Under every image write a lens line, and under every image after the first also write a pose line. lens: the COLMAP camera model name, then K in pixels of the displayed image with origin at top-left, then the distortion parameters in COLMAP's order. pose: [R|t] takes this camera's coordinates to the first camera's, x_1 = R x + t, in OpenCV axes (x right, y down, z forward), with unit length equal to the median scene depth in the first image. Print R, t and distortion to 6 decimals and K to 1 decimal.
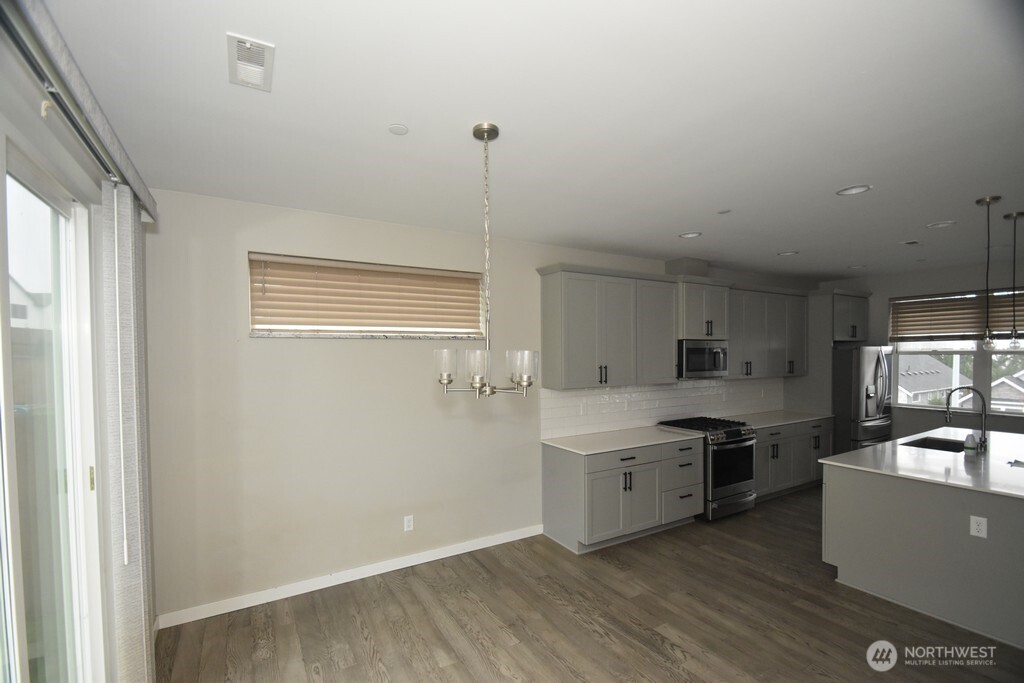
lens RADIAL K [[446.8, 0, 508.1], [0, 446.8, 364.4], [0, 0, 1]] dist [0.034419, -0.027083]
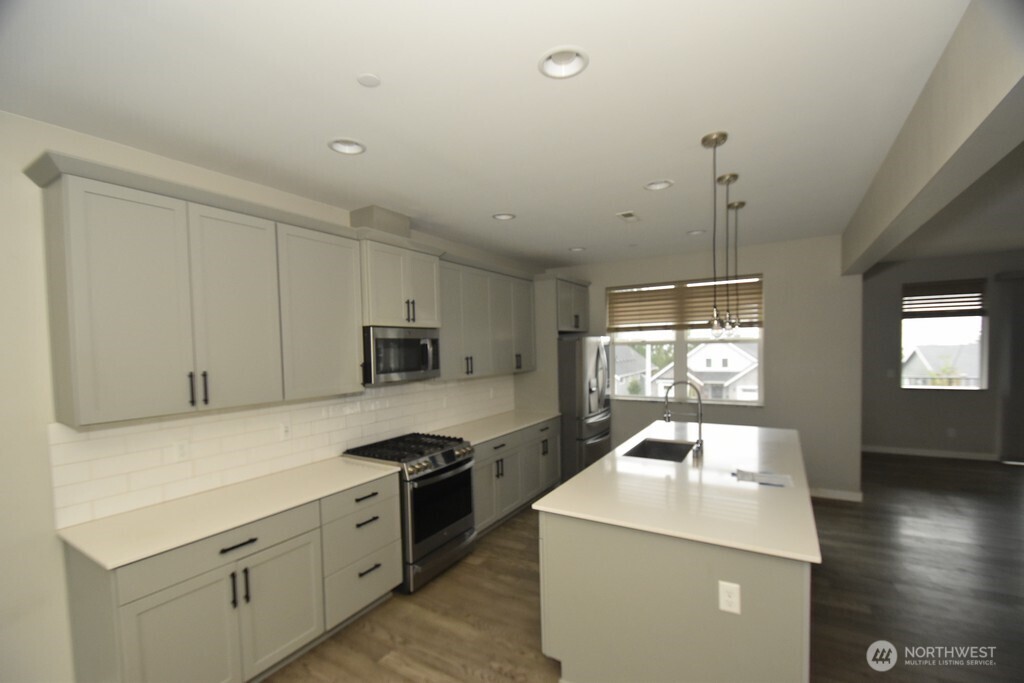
lens RADIAL K [[450.0, 0, 498.6], [0, 450.0, 363.9], [0, 0, 1]] dist [-0.000003, -0.000141]
pose [[0.890012, -0.030606, 0.454908, 0.236336], [0.026108, 0.999528, 0.016168, -0.005117], [-0.455188, -0.002513, 0.890392, 0.296136]]
